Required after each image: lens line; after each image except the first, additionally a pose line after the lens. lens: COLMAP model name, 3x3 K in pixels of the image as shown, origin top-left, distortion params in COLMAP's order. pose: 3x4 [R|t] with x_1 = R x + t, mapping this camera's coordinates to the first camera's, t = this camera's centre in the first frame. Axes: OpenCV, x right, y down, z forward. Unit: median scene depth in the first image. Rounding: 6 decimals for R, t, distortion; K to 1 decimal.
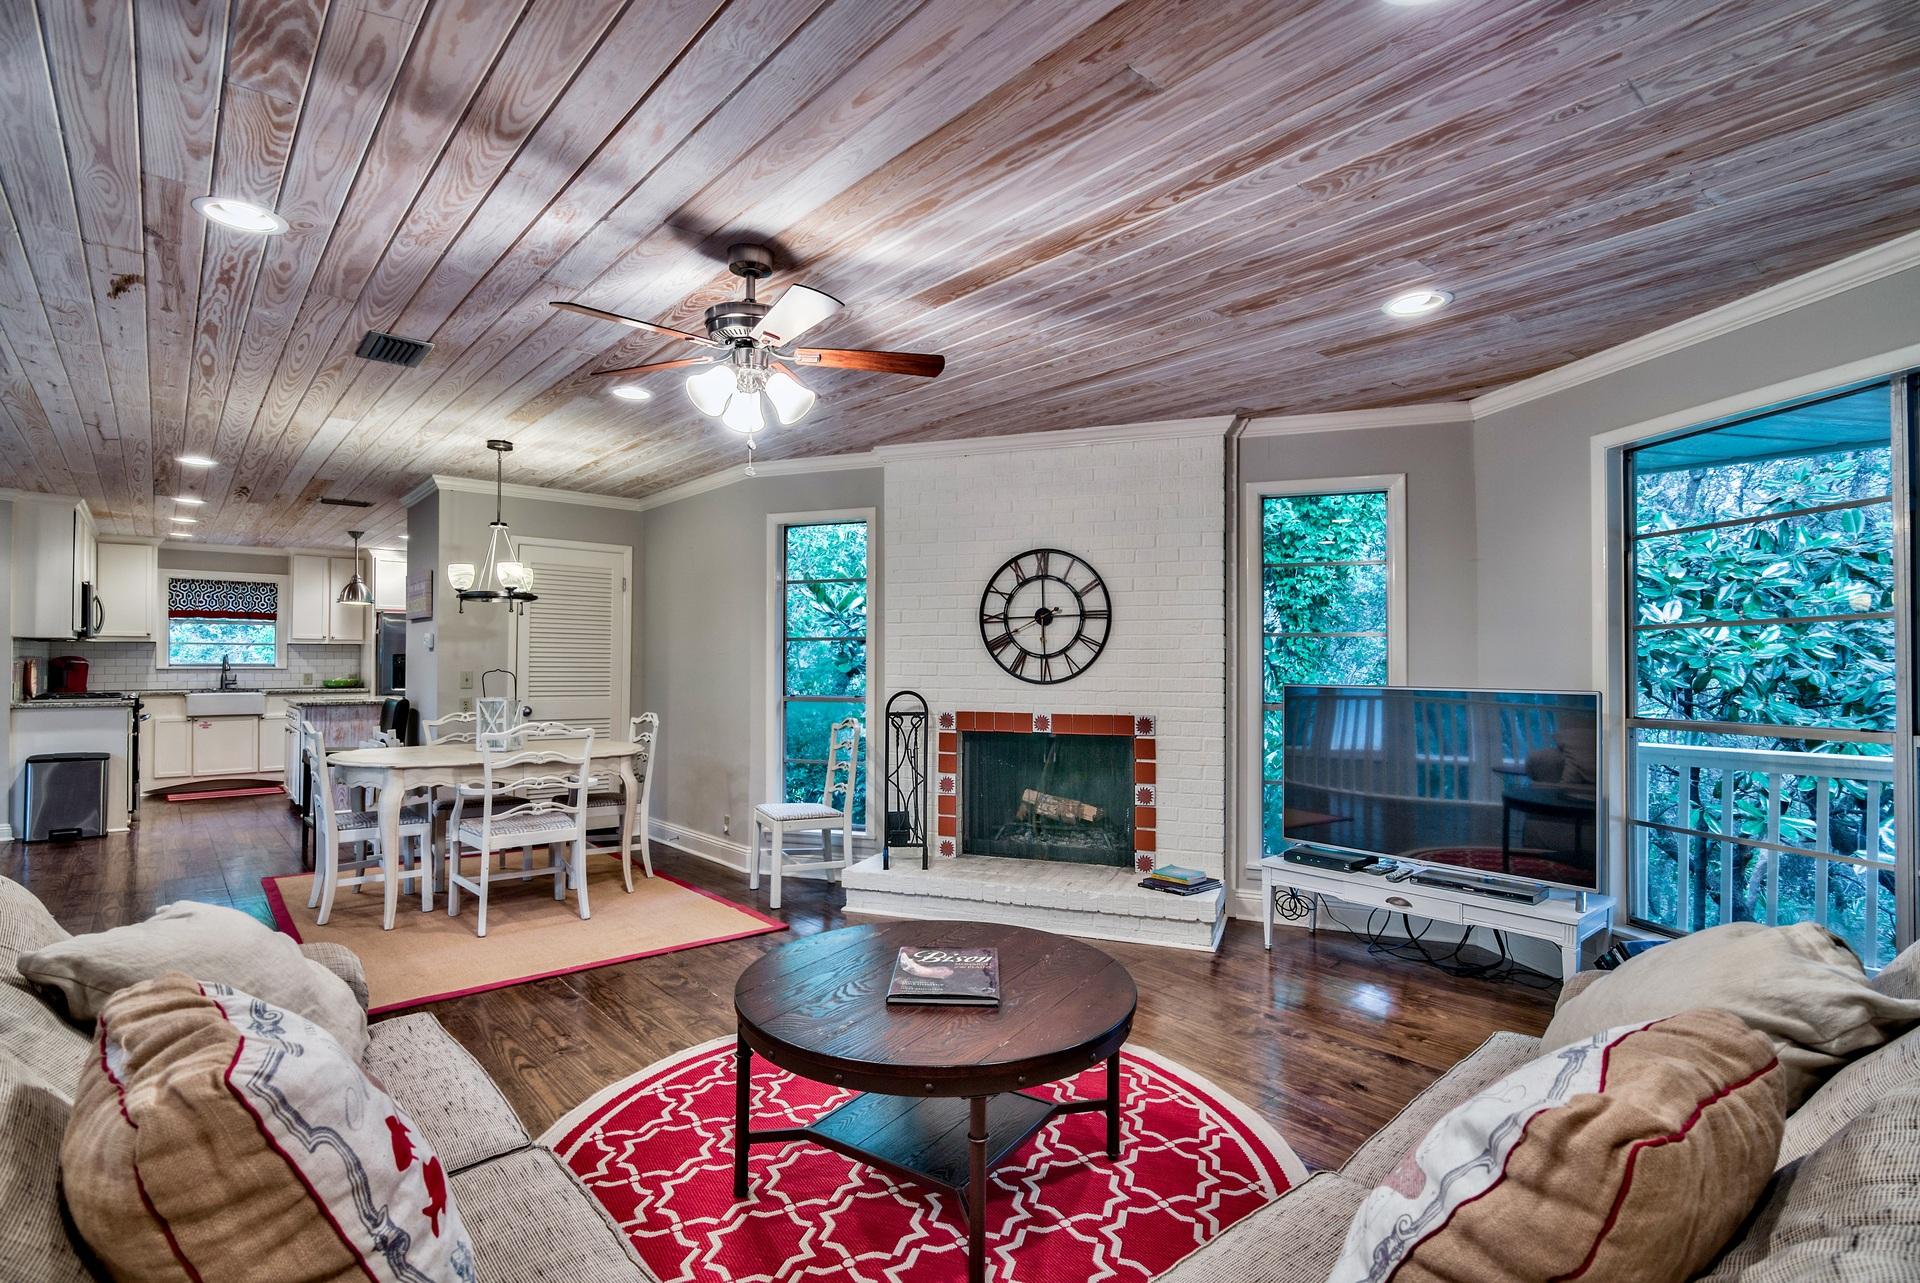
lens RADIAL K [[925.0, 0, 952.4], [0, 925.0, 647.5], [0, 0, 1]] dist [0.000604, 0.000190]
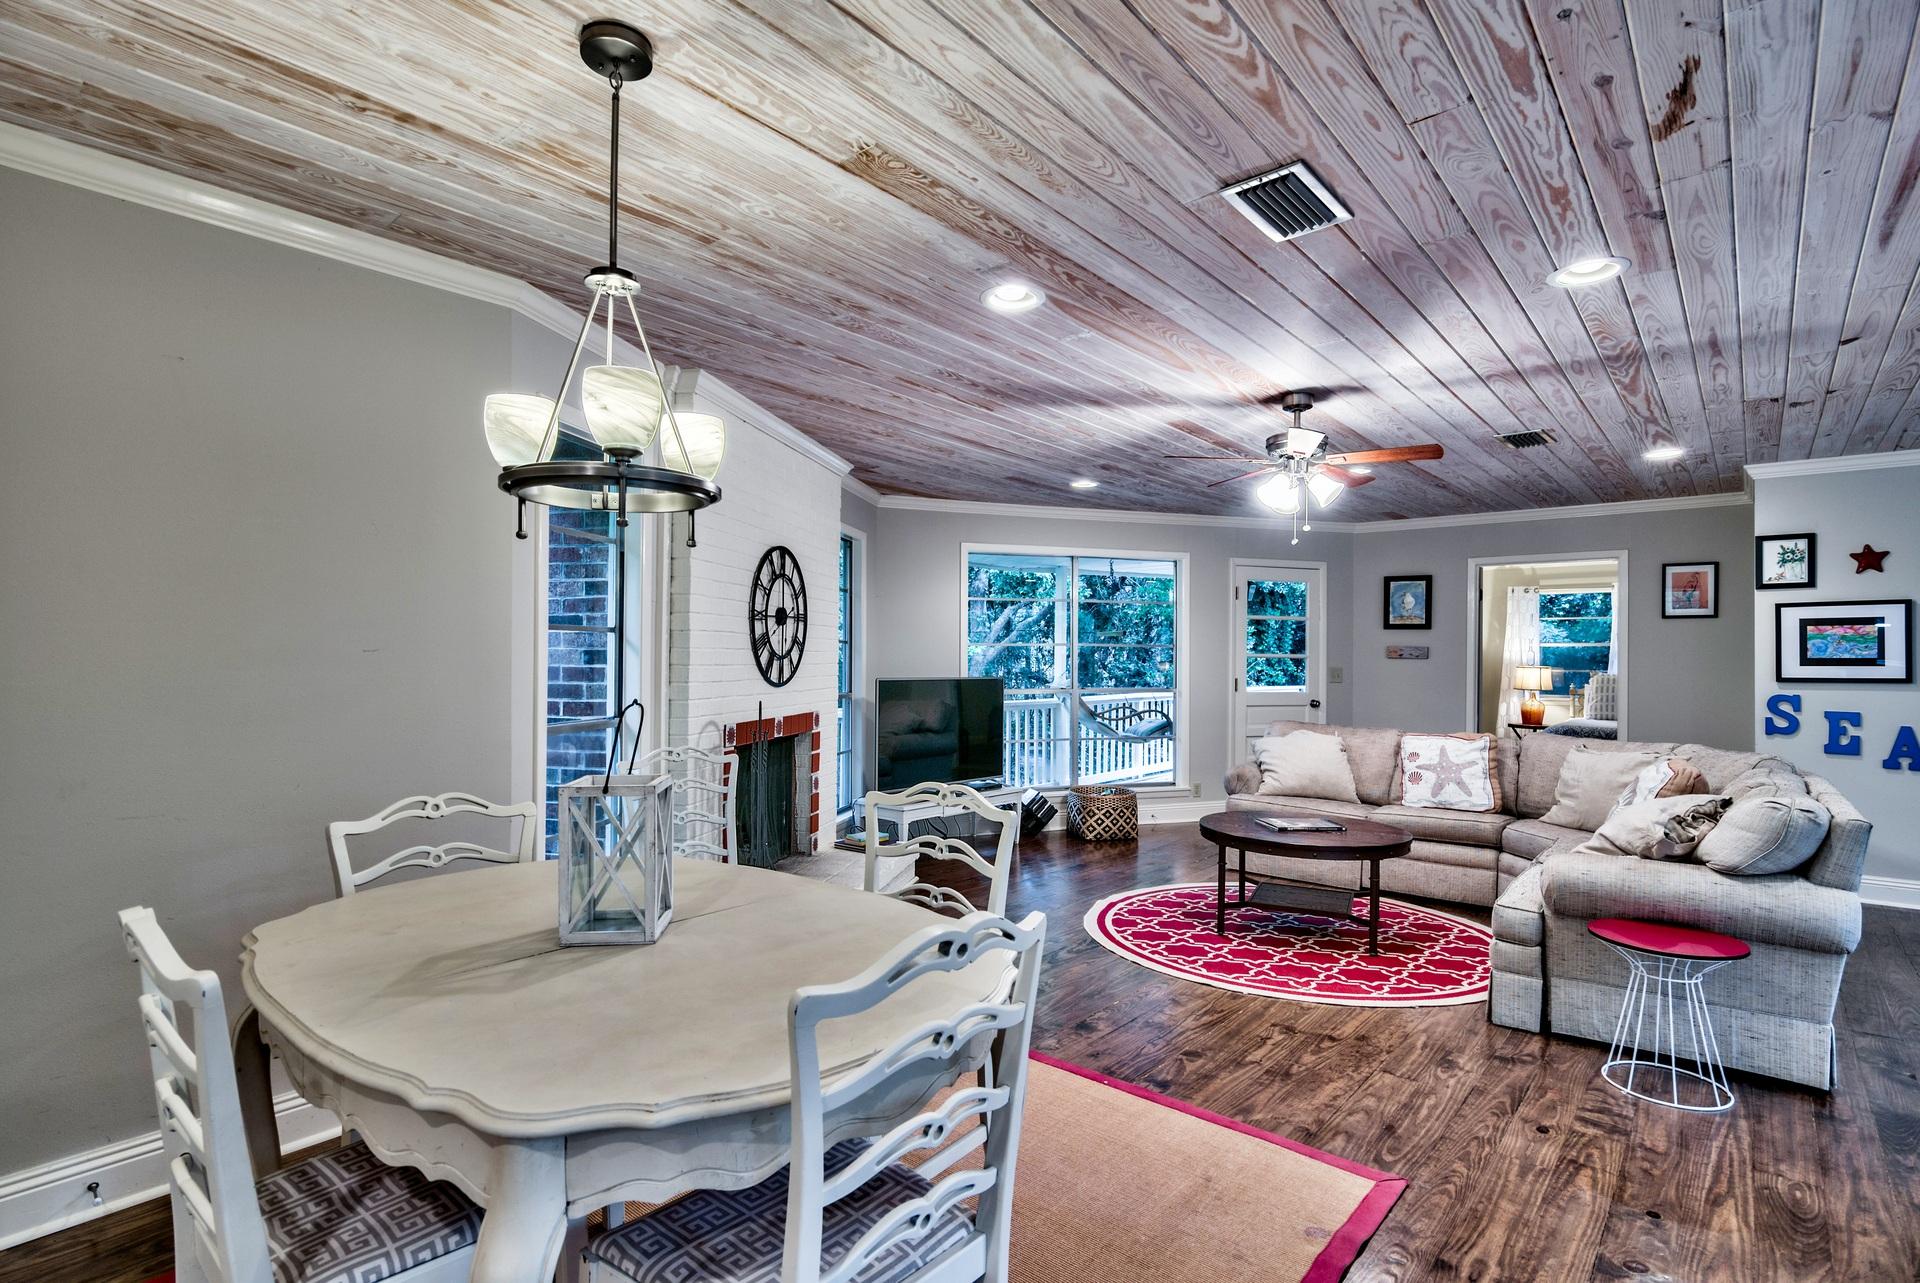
lens RADIAL K [[925.0, 0, 958.2], [0, 925.0, 645.8], [0, 0, 1]] dist [0.000604, 0.000190]
pose [[-0.148306, 0.009345, 0.988897, -0.890427], [-0.022847, 0.999656, -0.012873, 0.005317], [-0.988678, -0.024502, -0.148042, 0.967089]]
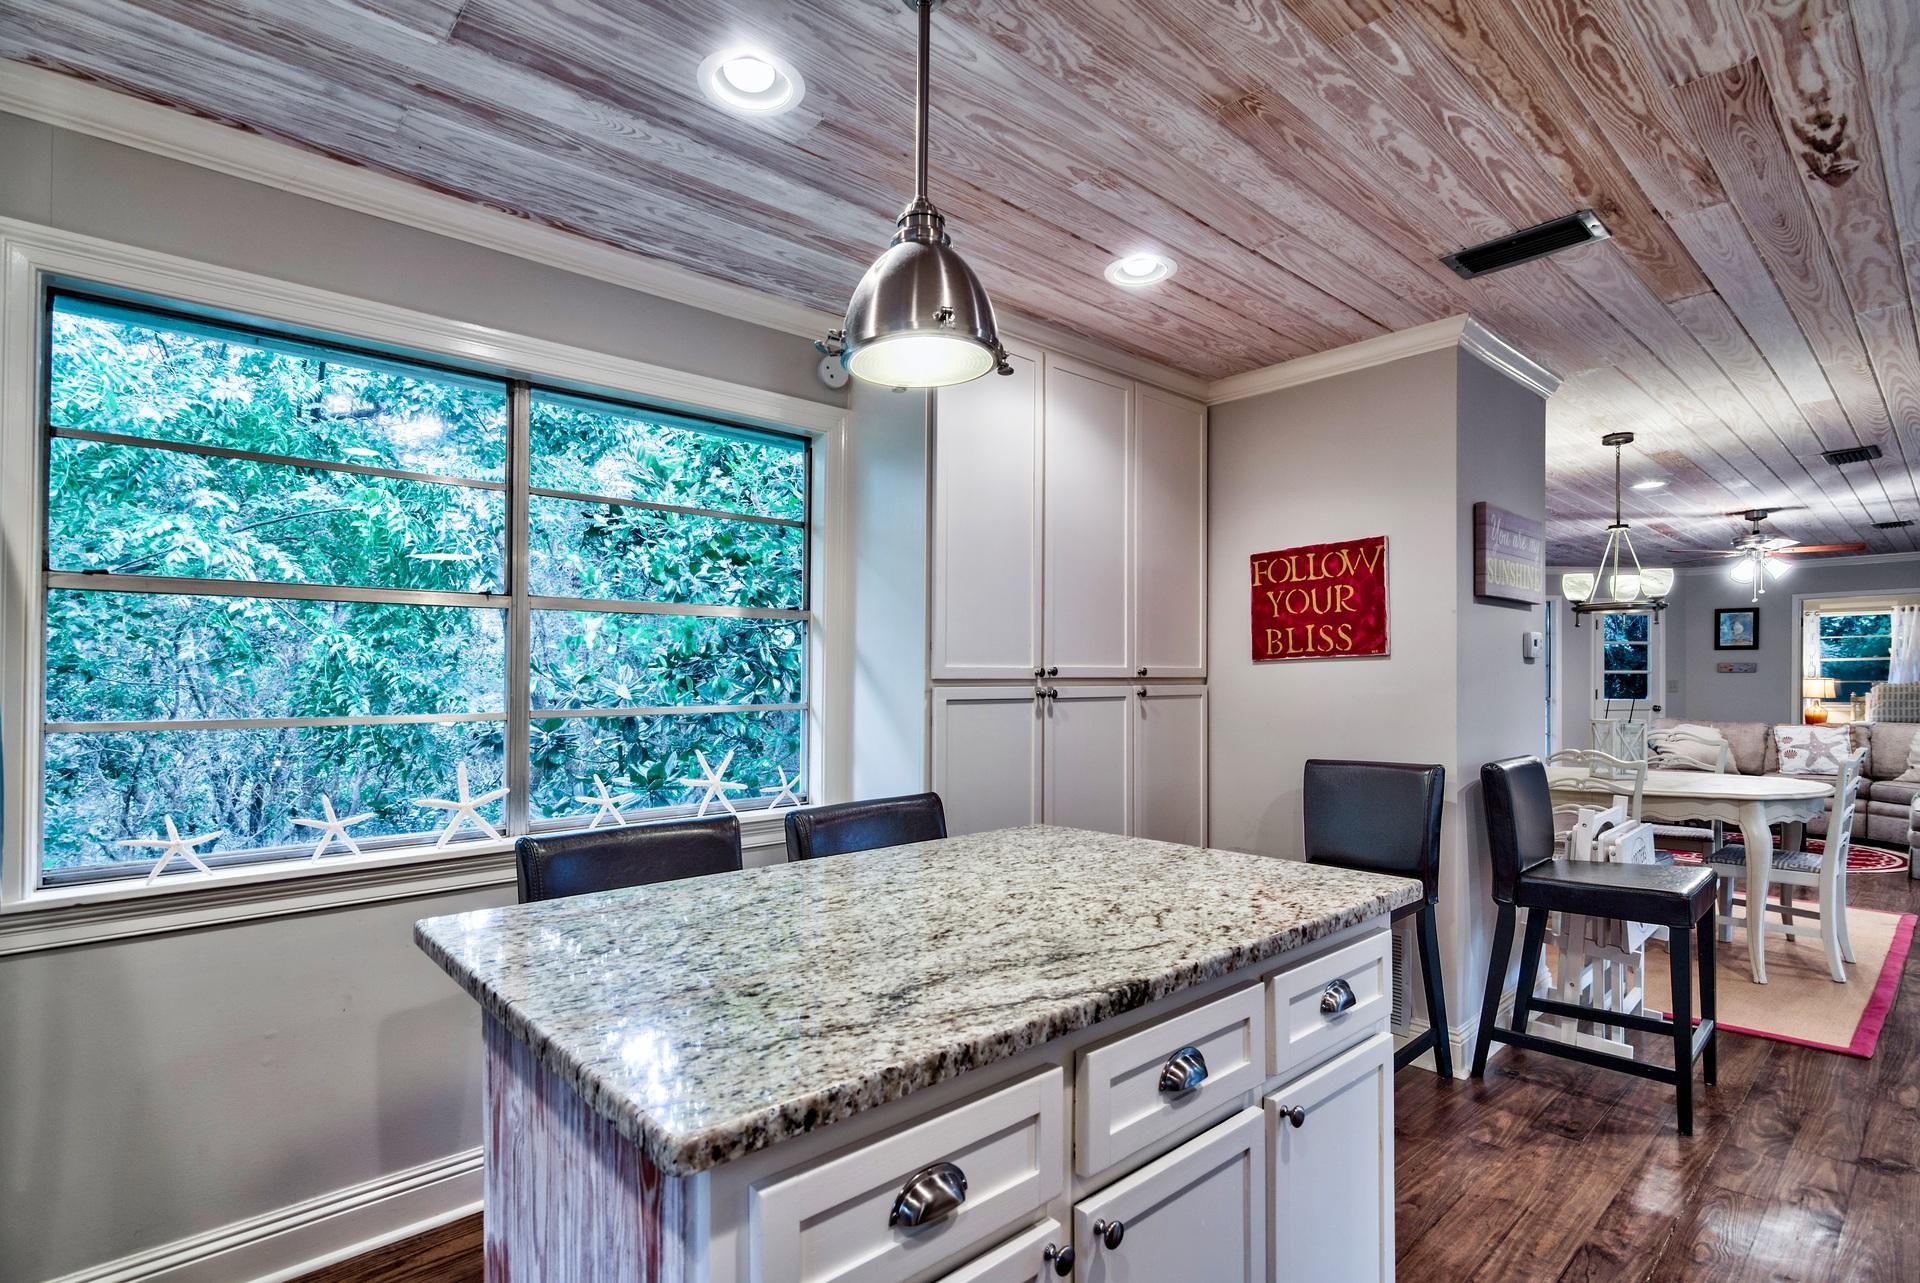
lens RADIAL K [[925.0, 0, 978.9], [0, 925.0, 673.4], [0, 0, 1]] dist [0.000604, 0.000190]
pose [[-0.034669, 0.011221, 0.999336, -2.675179], [-0.006261, 0.999915, -0.011445, 0.072645], [-0.999379, -0.006653, -0.034596, 3.482651]]
